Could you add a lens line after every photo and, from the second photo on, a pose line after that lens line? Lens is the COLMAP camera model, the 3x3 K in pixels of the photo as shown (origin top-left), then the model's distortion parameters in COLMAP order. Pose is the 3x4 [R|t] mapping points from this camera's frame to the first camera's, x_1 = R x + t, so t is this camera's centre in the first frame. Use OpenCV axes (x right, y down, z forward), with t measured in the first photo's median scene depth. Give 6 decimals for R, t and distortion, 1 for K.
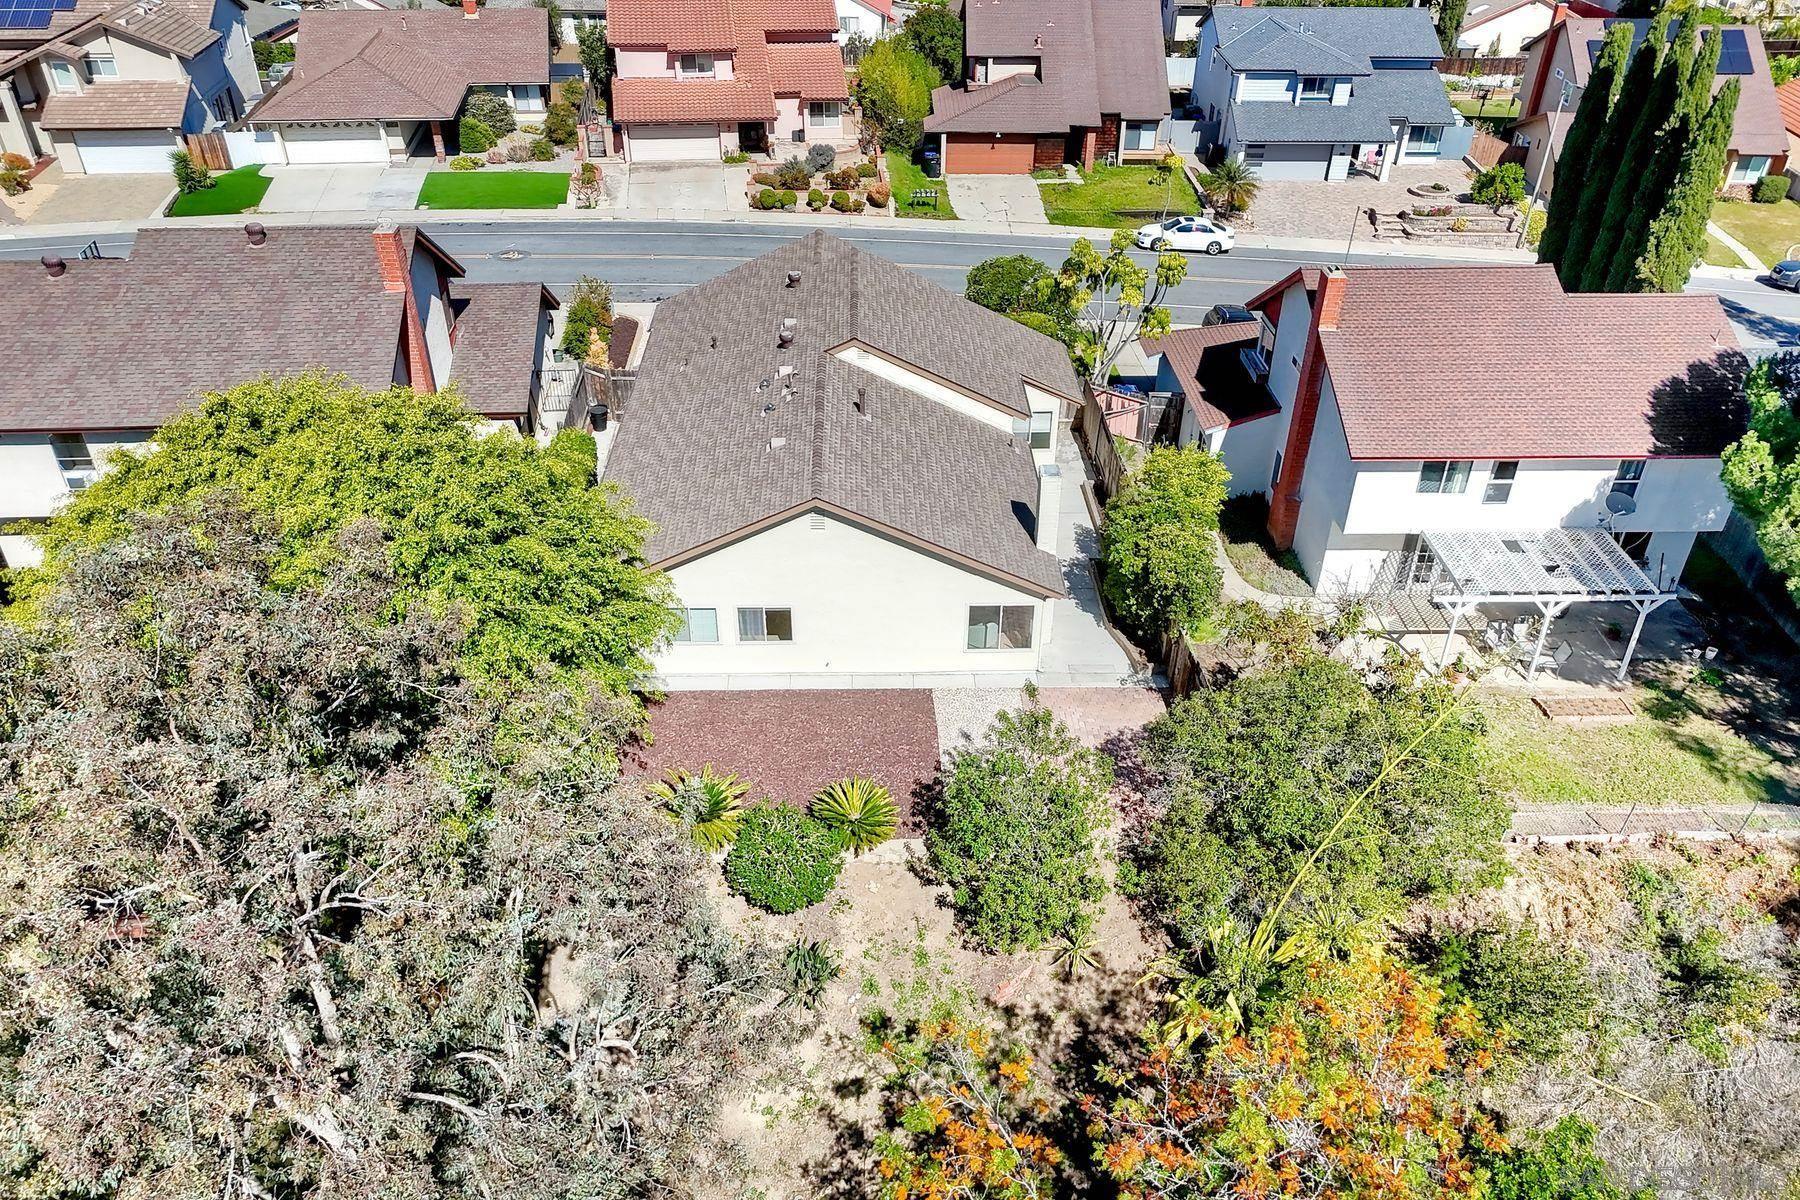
lens RADIAL K [[1398.9, 0, 900.0], [0, 1398.9, 600.0], [0, 0, 1]] dist [0.066771, -0.052043]
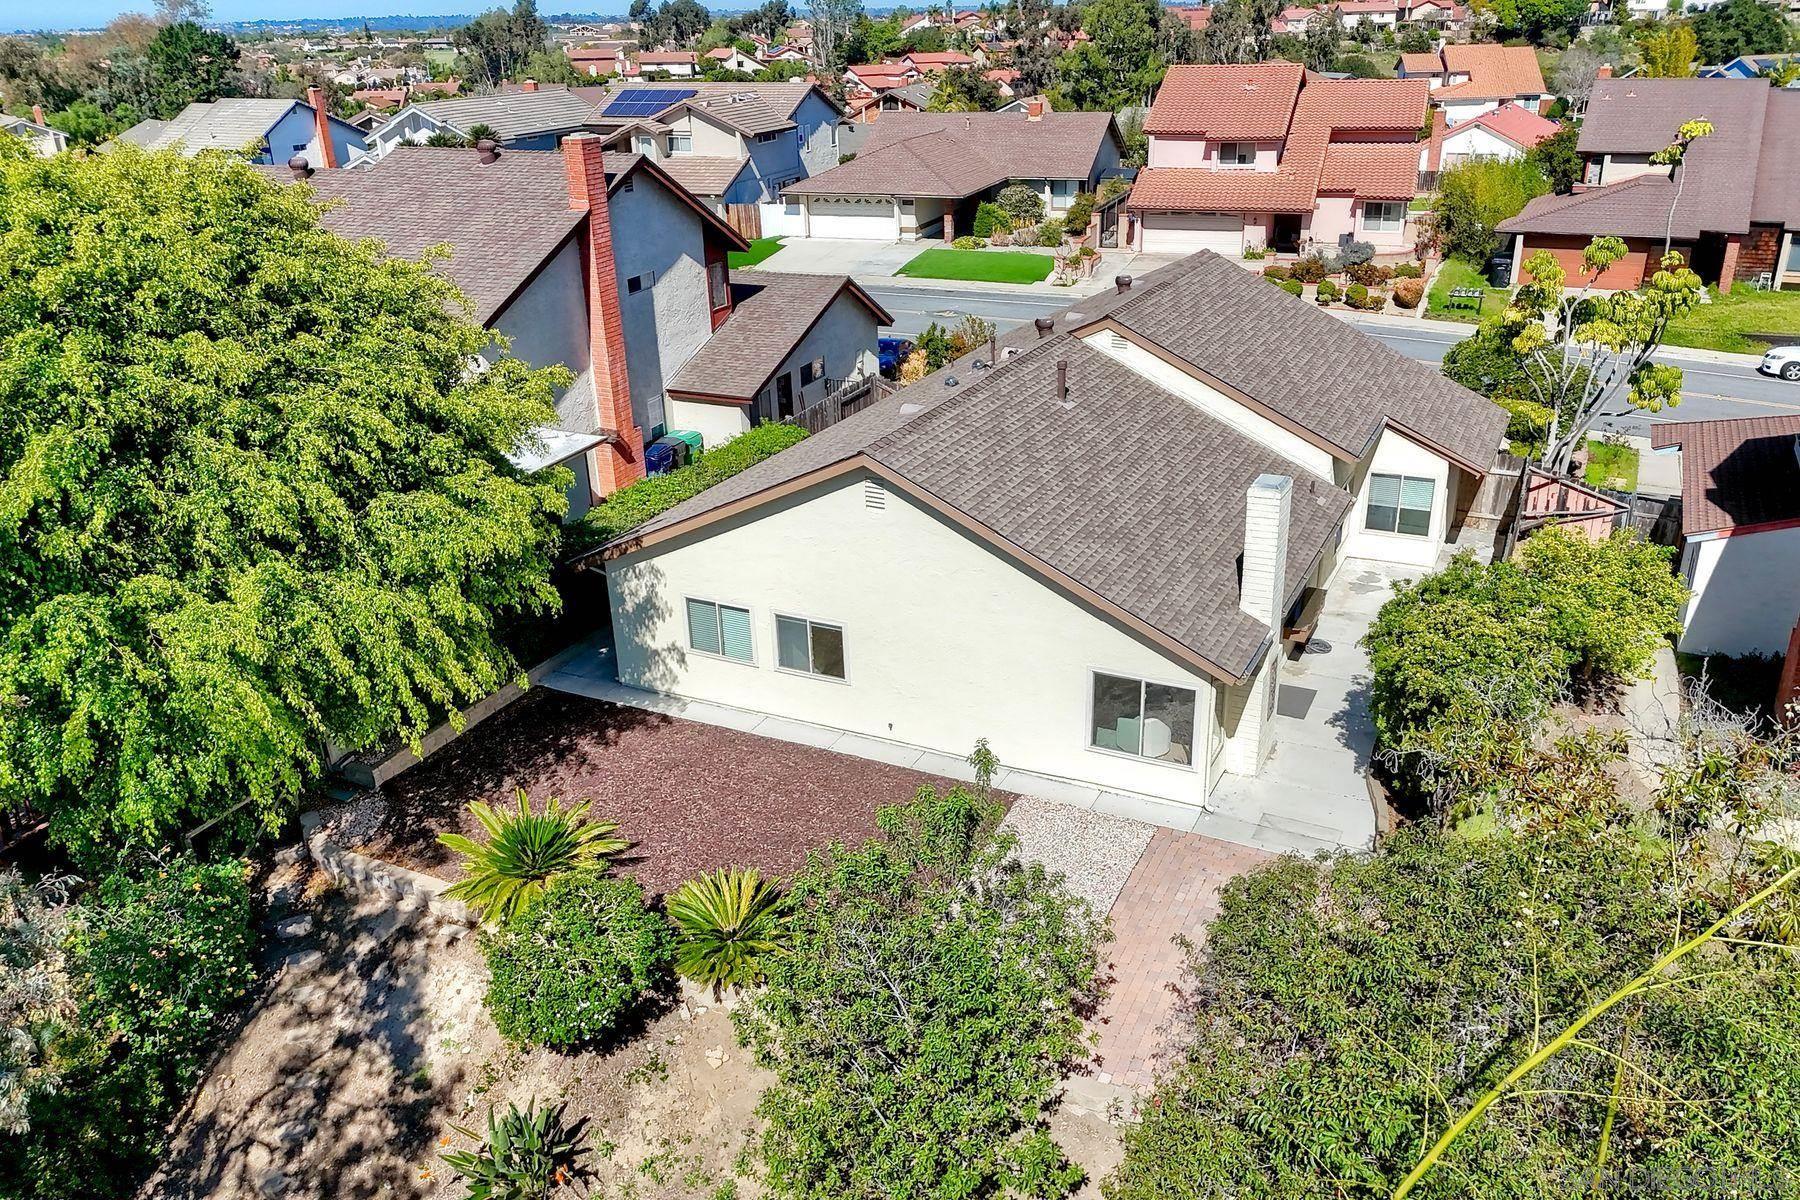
lens RADIAL K [[1450.3, 0, 907.3], [0, 1450.3, 544.5], [0, 0, 1]] dist [0.072438, -0.059802]
pose [[0.893280, 0.142085, -0.426453, 0.100472], [-0.215820, 0.967791, -0.129626, 0.021031], [0.394300, 0.207830, 0.895173, 0.155159]]
